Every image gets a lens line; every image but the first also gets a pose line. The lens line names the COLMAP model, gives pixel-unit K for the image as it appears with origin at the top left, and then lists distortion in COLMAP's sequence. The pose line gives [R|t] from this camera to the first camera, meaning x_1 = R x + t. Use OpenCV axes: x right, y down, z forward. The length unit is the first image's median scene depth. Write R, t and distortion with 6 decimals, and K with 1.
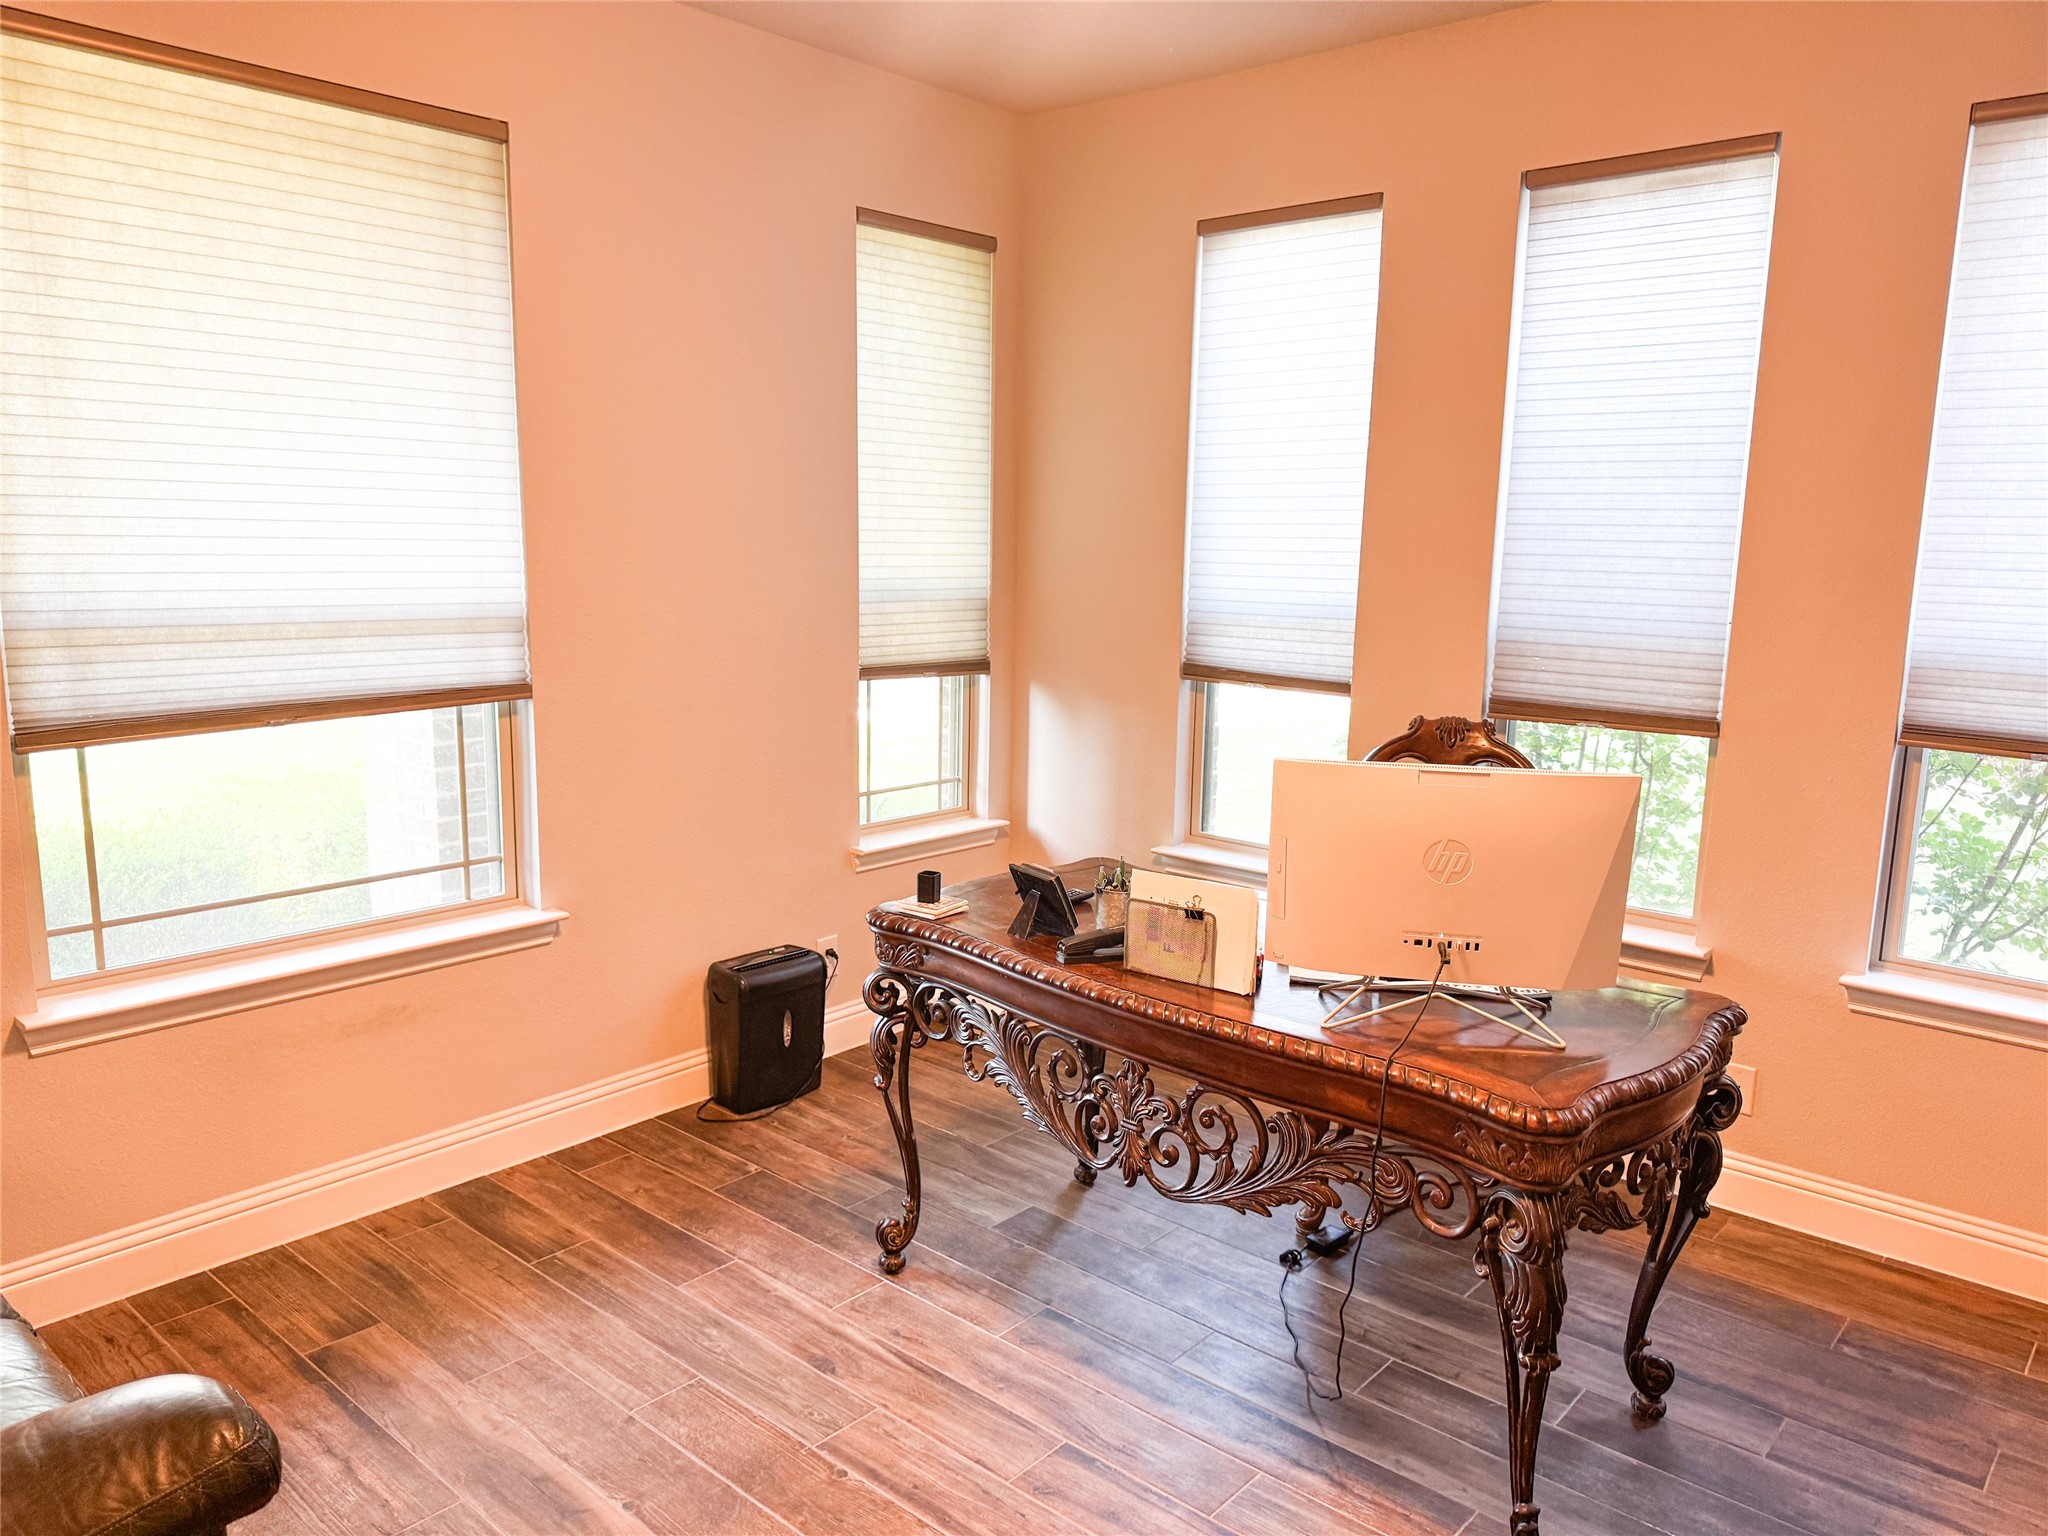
lens RADIAL K [[1419.6, 0, 1024.4], [0, 1419.6, 775.0], [0, 0, 1]] dist [0.083360, -0.122265]
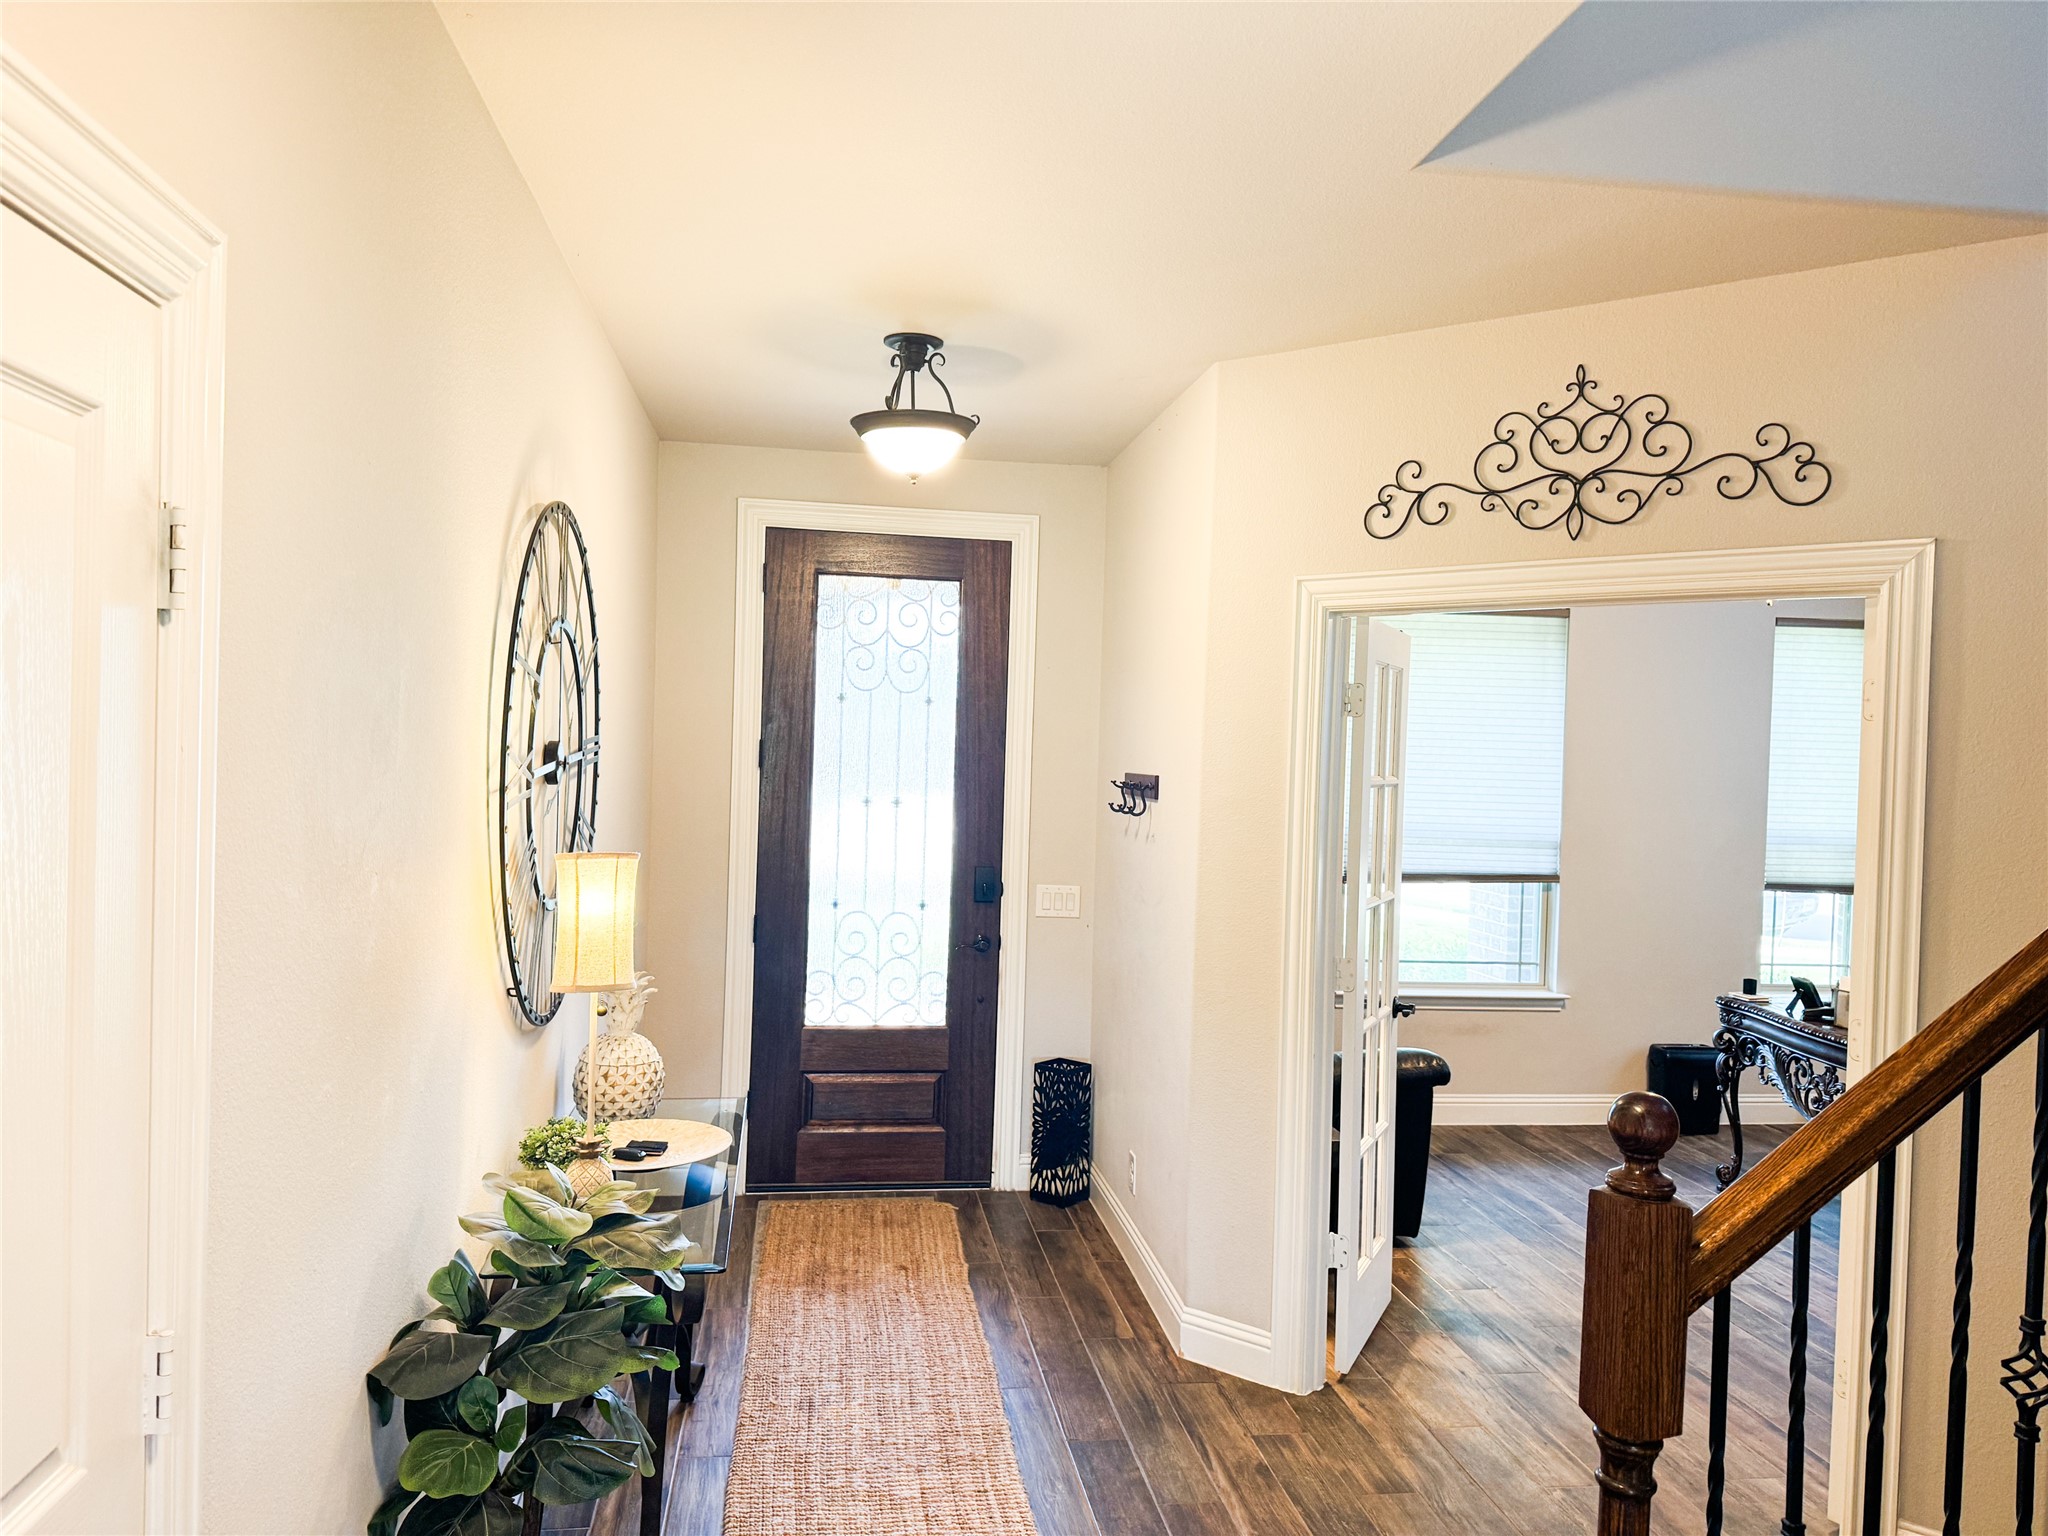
lens RADIAL K [[1419.6, 0, 1024.4], [0, 1419.6, 775.0], [0, 0, 1]] dist [0.083360, -0.122265]
pose [[0.749868, 0.015401, -0.661408, 0.440347], [-0.124535, 0.985143, -0.118252, 0.135905], [0.649761, 0.171042, 0.740645, -1.045235]]
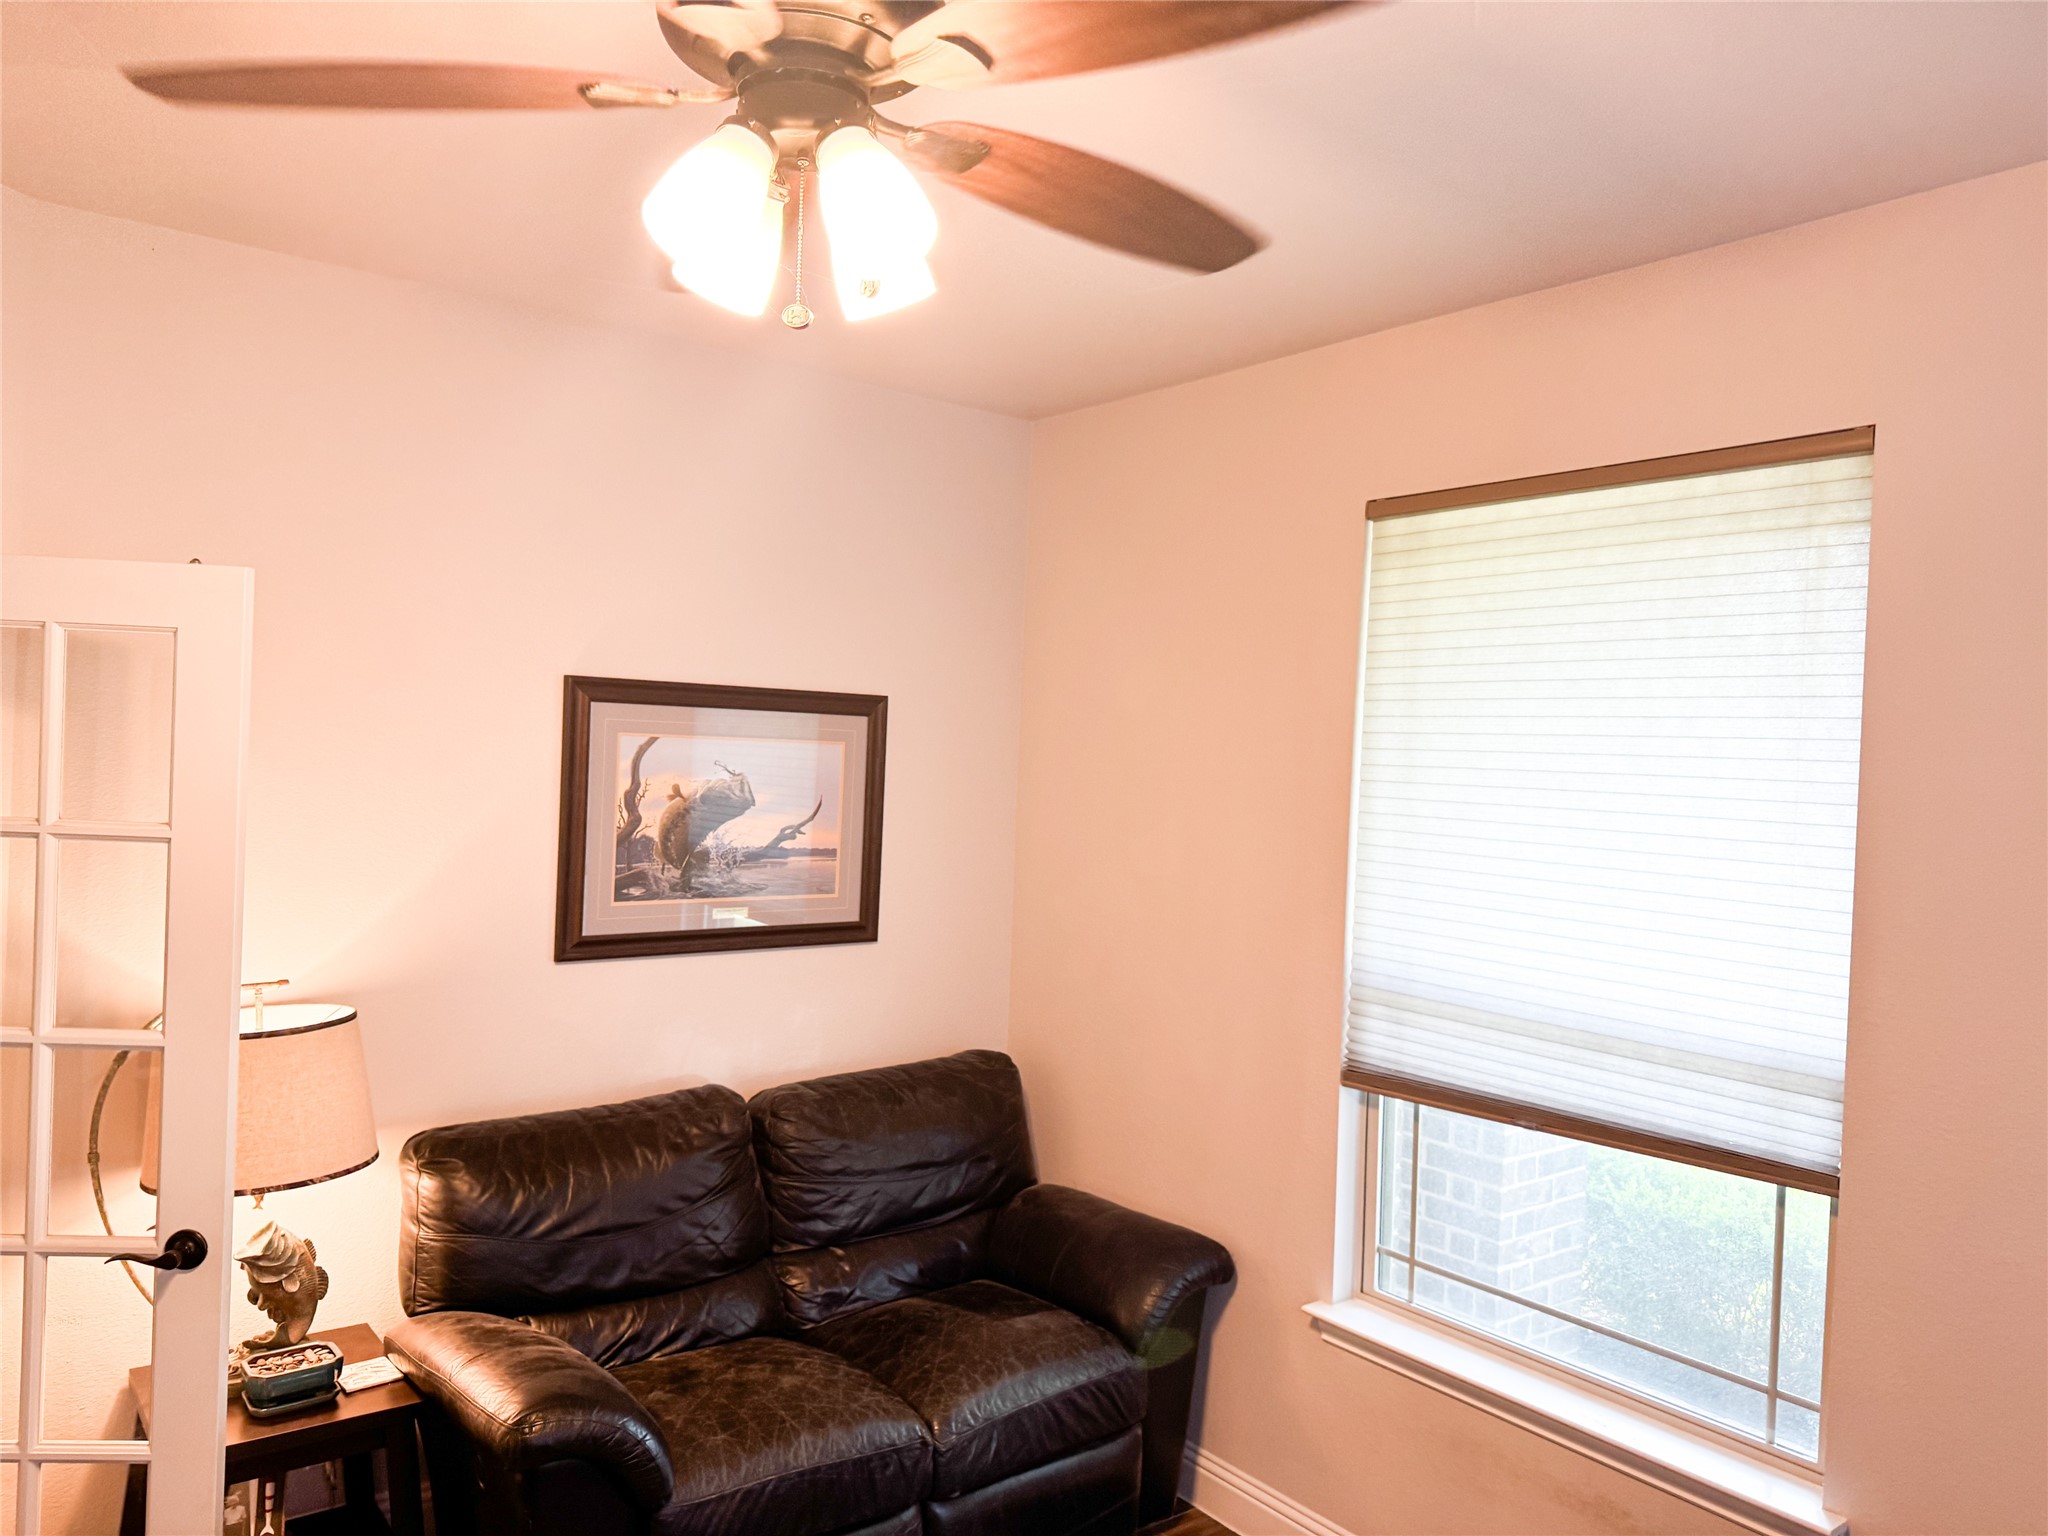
lens RADIAL K [[1419.6, 0, 1024.4], [0, 1419.6, 775.0], [0, 0, 1]] dist [0.083360, -0.122265]
pose [[-0.185205, -0.014093, -0.982599, 0.456359], [-0.208391, 0.977720, 0.025256, -0.206608], [0.960350, 0.209442, -0.184015, 0.764455]]
